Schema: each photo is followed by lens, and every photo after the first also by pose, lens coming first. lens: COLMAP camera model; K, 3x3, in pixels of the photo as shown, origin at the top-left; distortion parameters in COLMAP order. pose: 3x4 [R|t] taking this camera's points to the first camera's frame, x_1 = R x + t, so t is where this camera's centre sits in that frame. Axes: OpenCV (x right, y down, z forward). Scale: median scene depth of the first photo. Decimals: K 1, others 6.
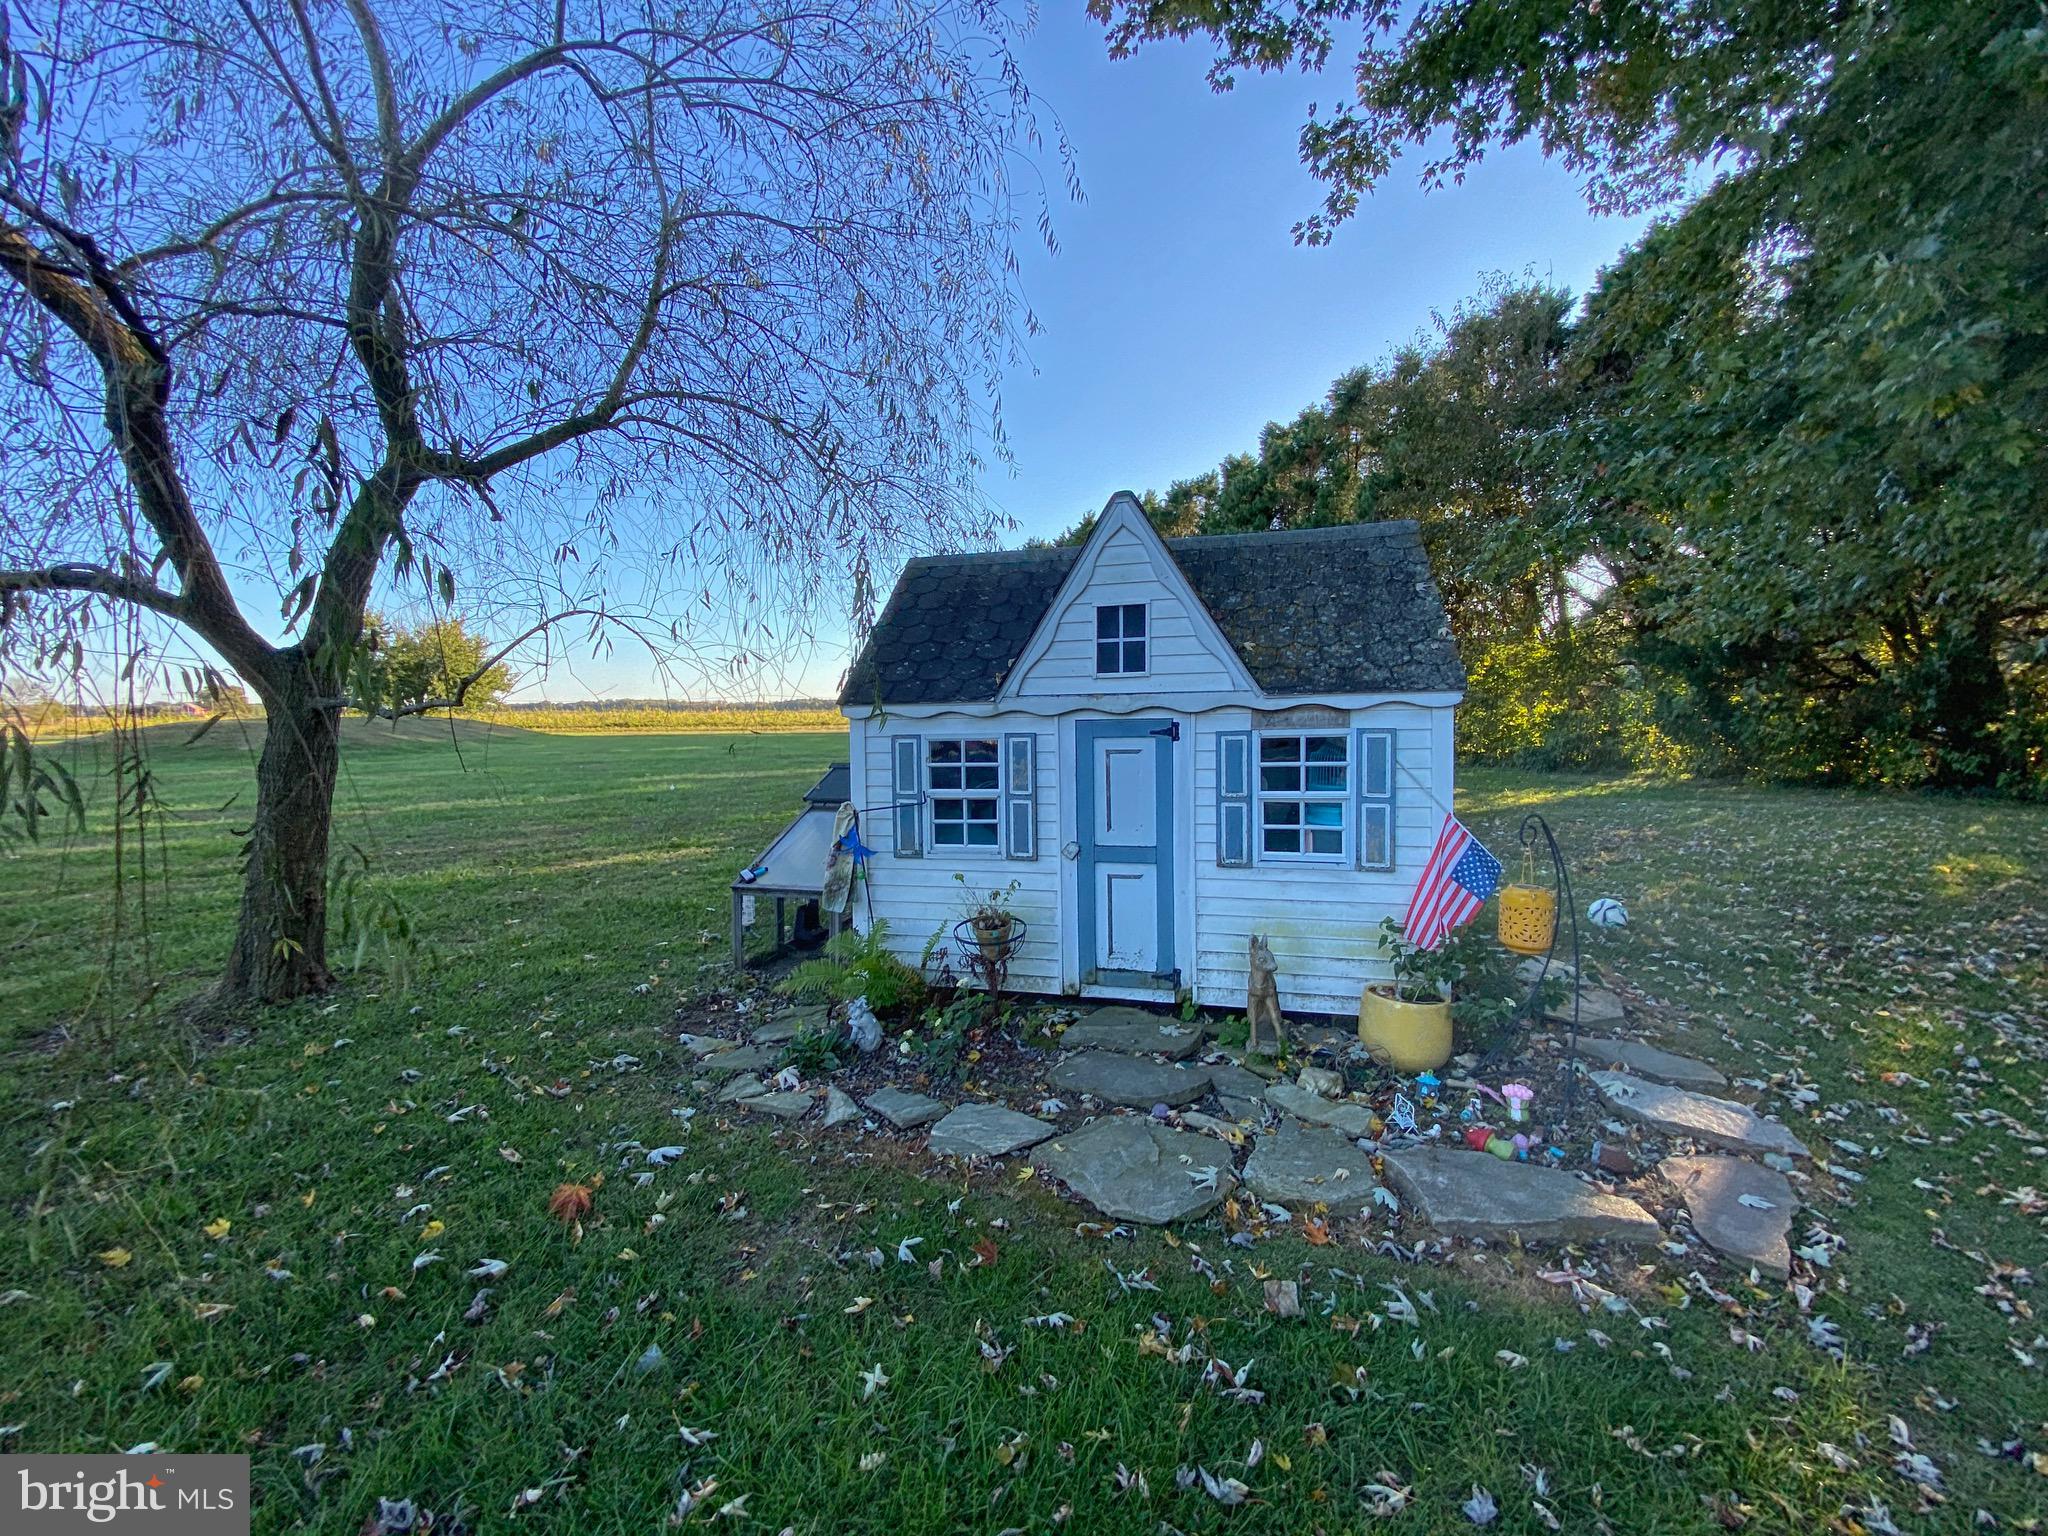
lens RADIAL K [[812.3, 0, 1024.0], [0, 812.3, 768.0], [0, 0, 1]] dist [0.001375, -0.014616]
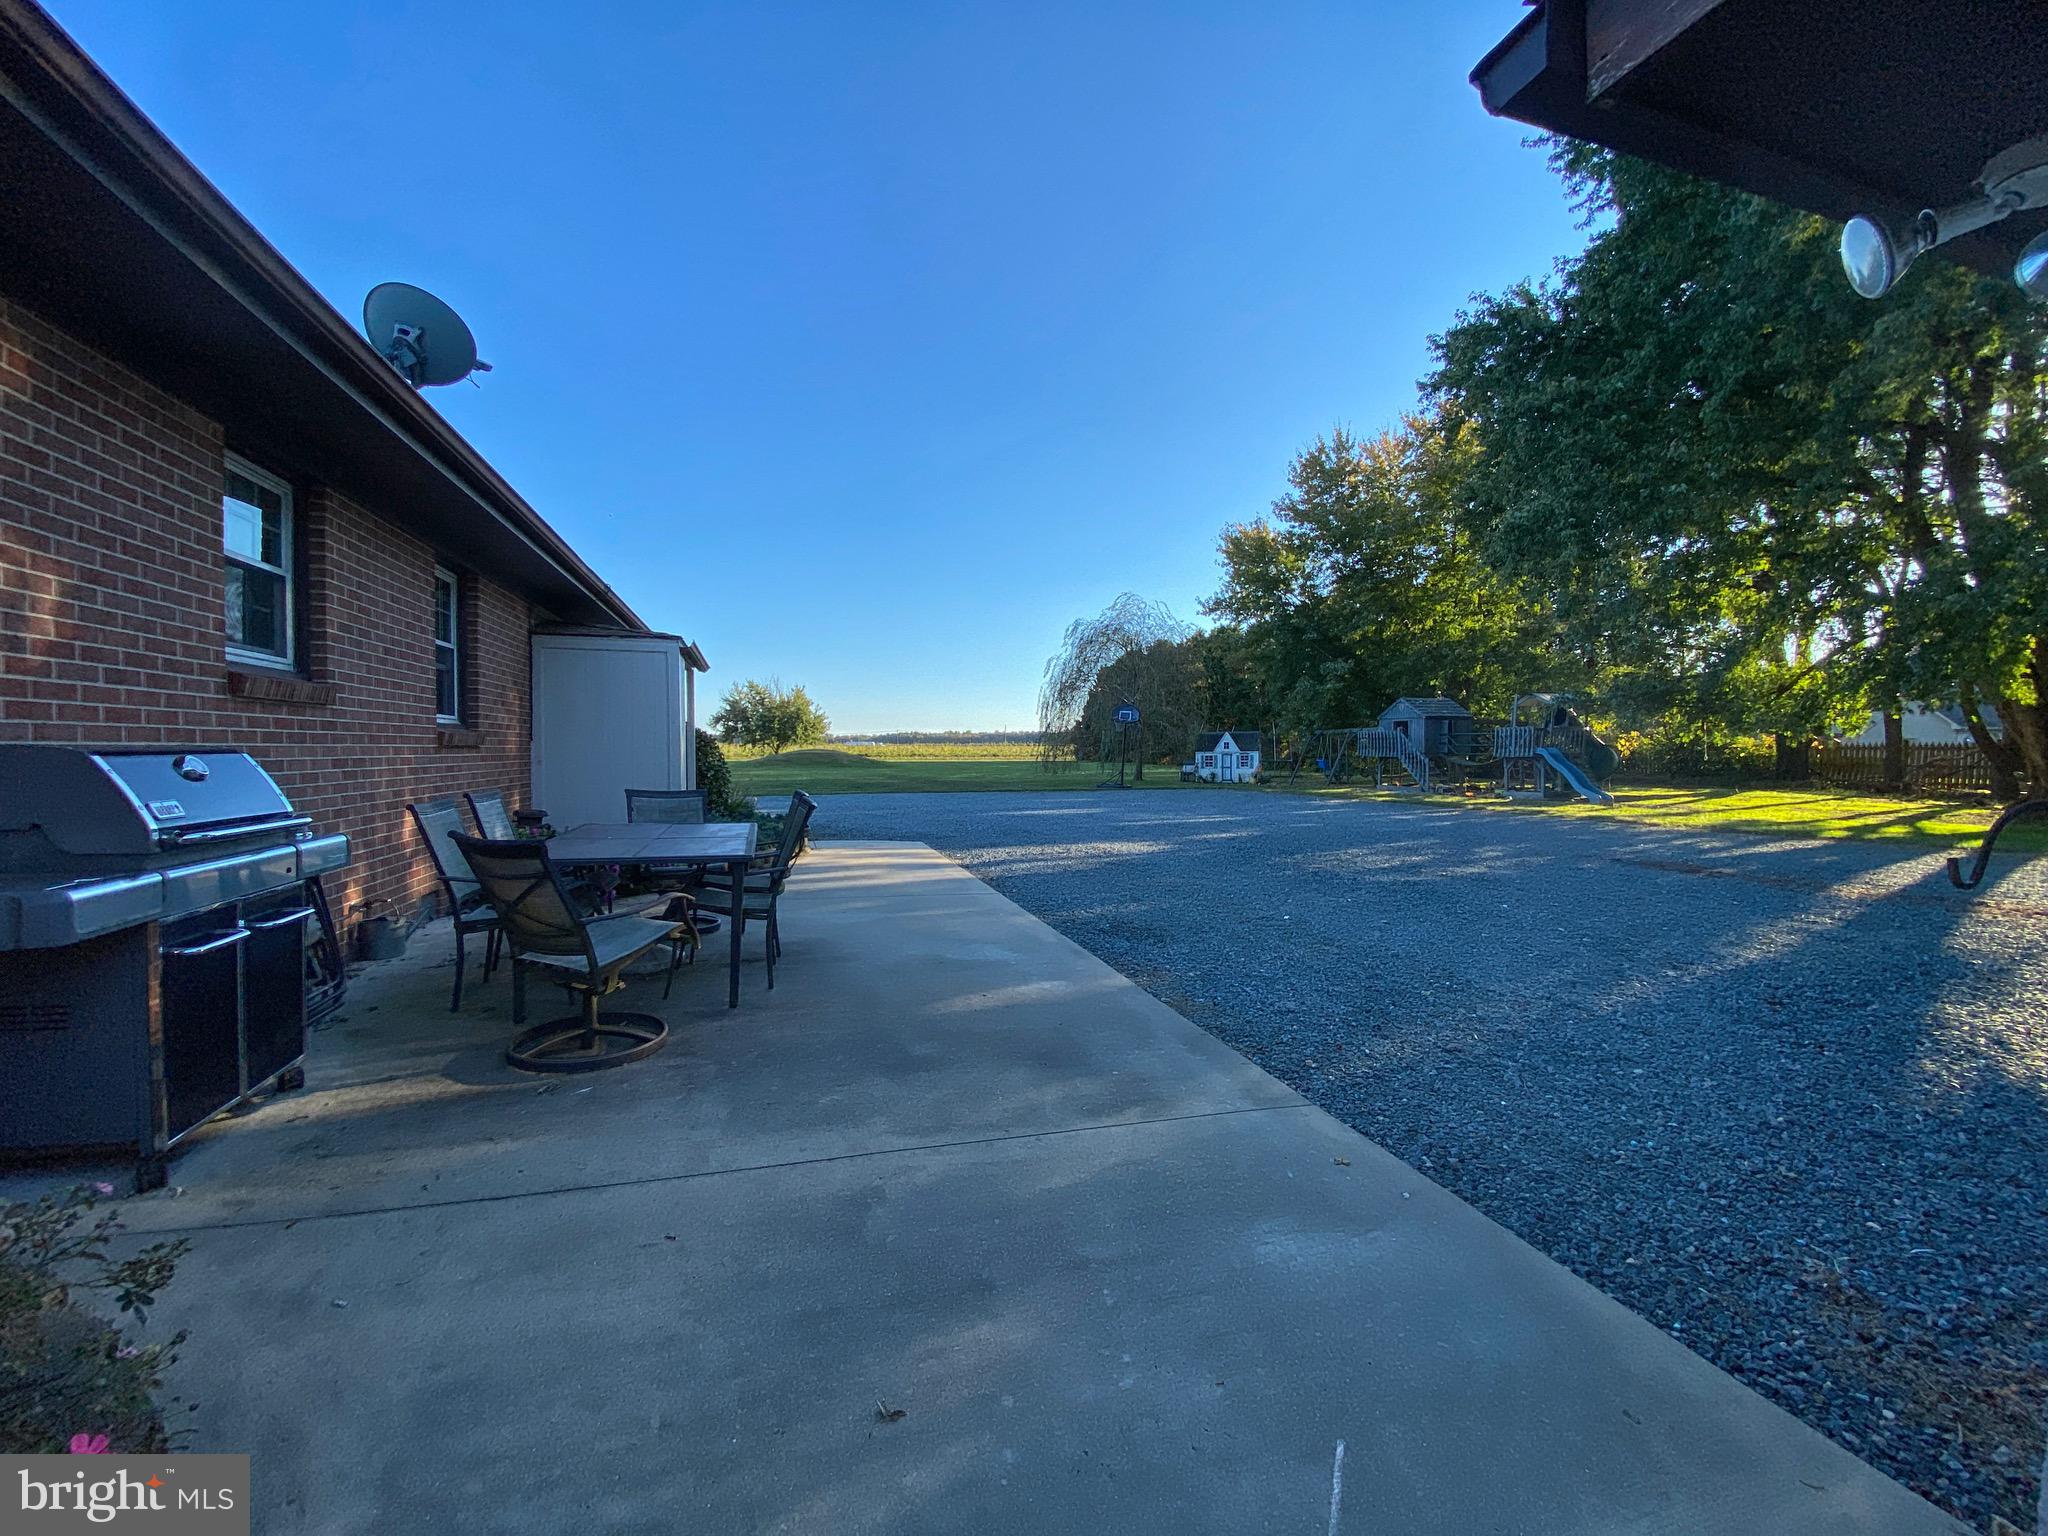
lens RADIAL K [[812.3, 0, 1024.0], [0, 812.3, 768.0], [0, 0, 1]] dist [0.001375, -0.014616]
pose [[0.994797, 0.013288, -0.101006, -1.285347], [-0.016765, 0.999293, -0.033655, 0.473302], [0.100488, 0.035173, 0.994316, -8.757141]]
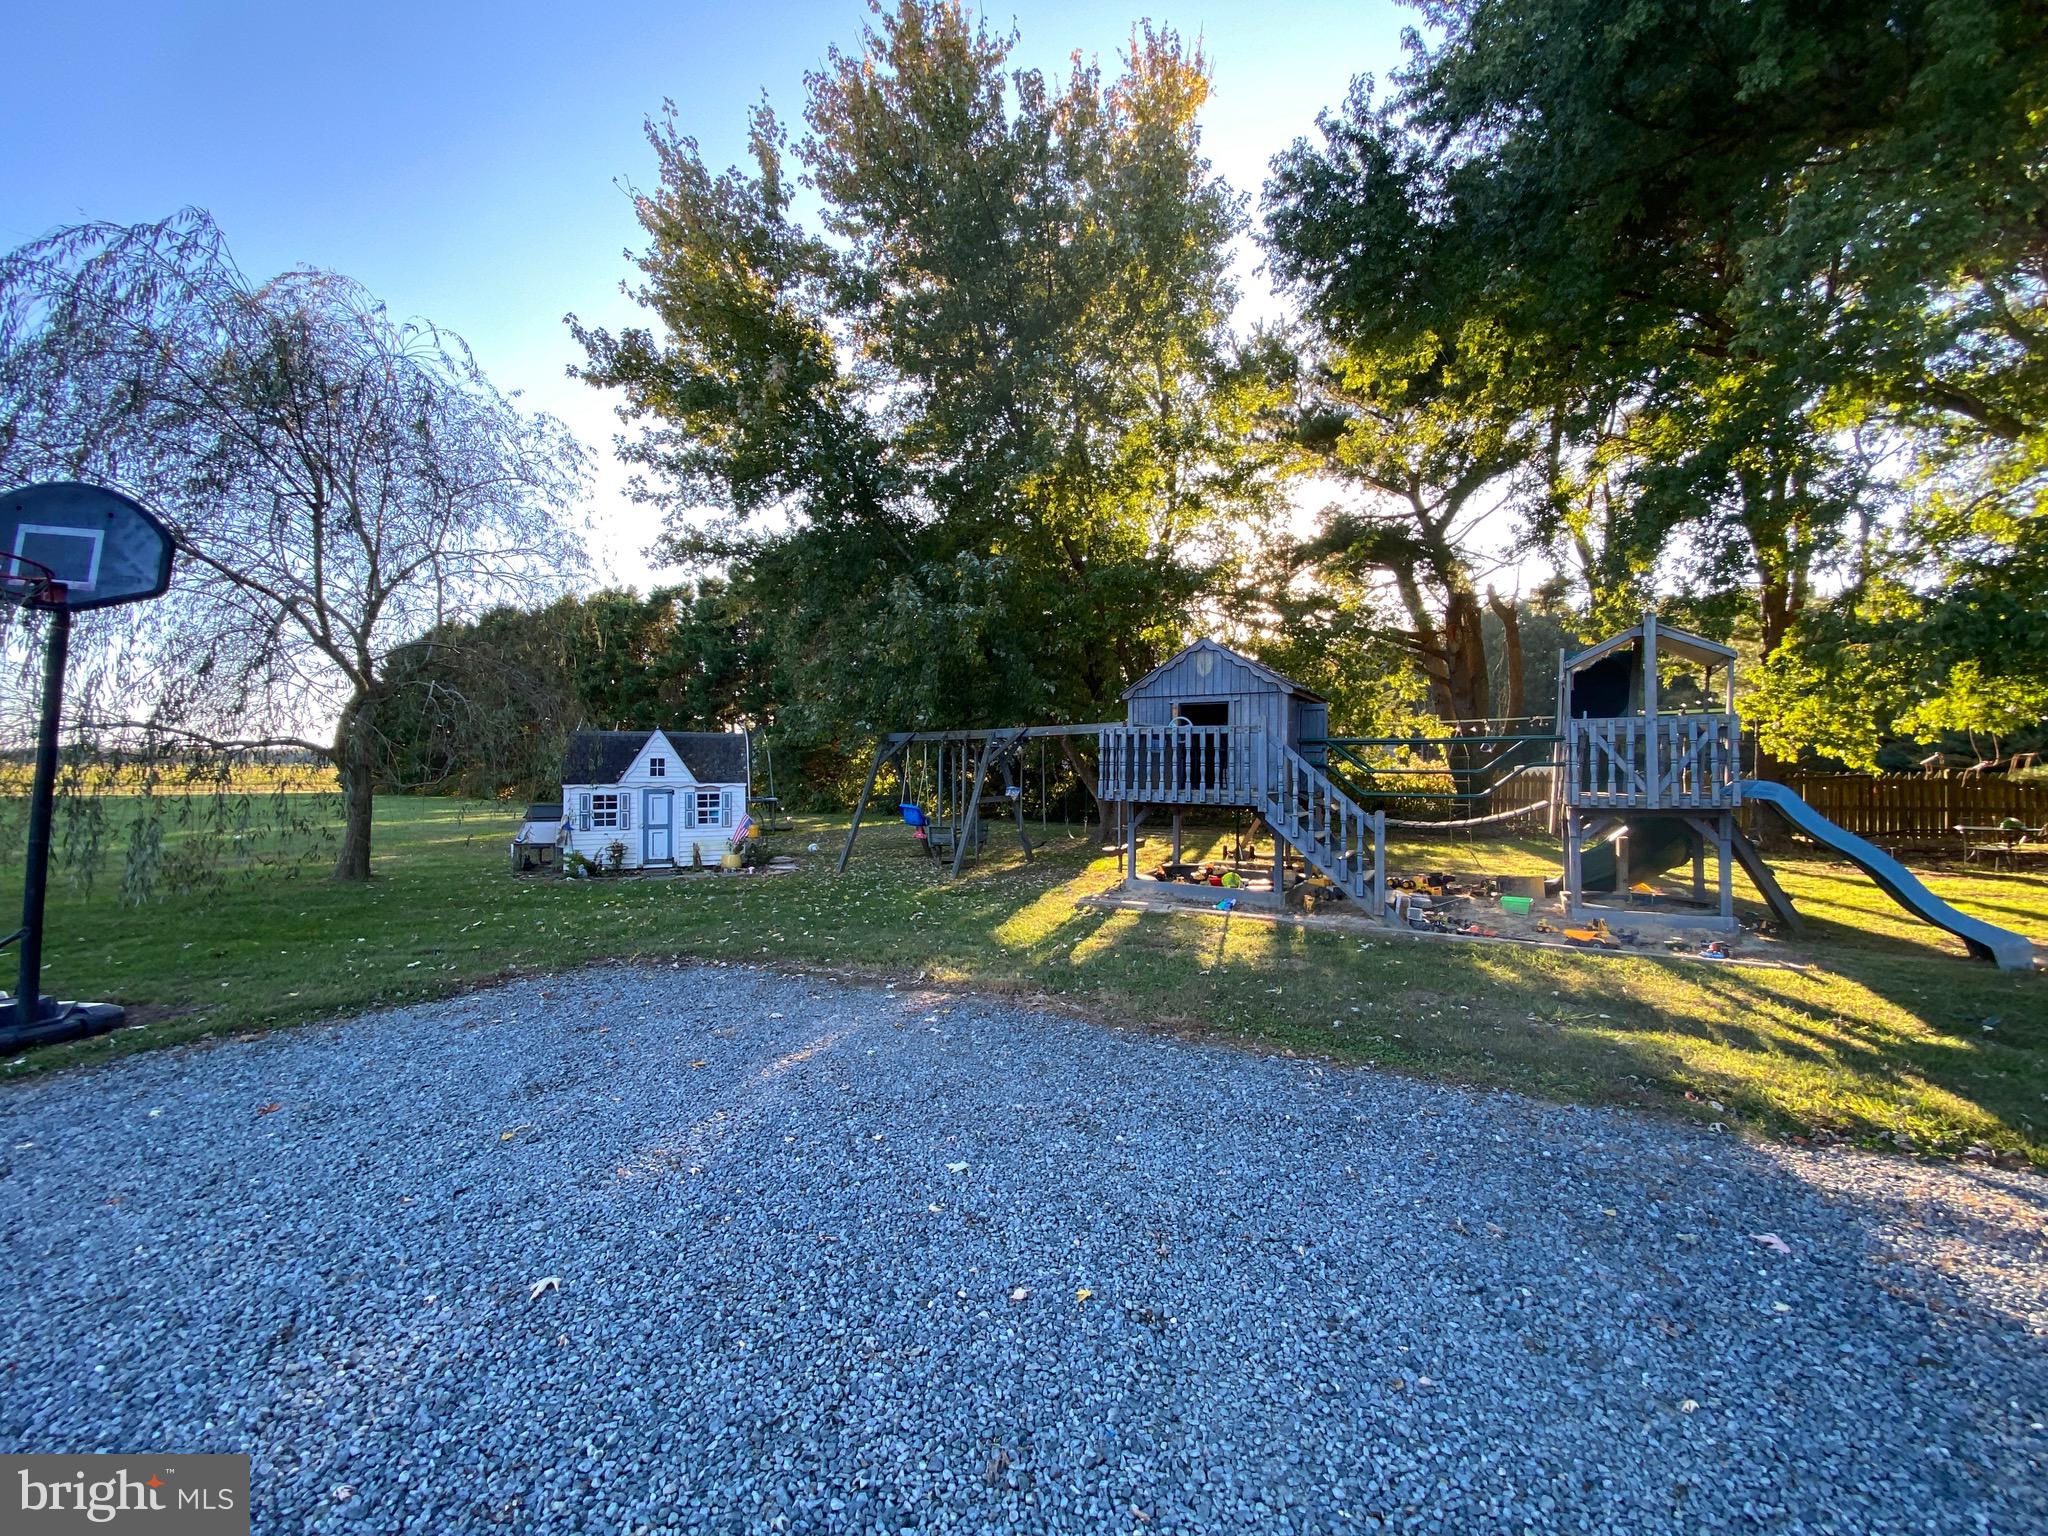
lens RADIAL K [[812.3, 0, 1024.0], [0, 812.3, 768.0], [0, 0, 1]] dist [0.001375, -0.014616]
pose [[0.815462, 0.018350, 0.578519, -0.626073], [0.026117, 0.997313, -0.068448, 0.133822], [-0.578221, 0.070926, 0.812792, -2.824074]]
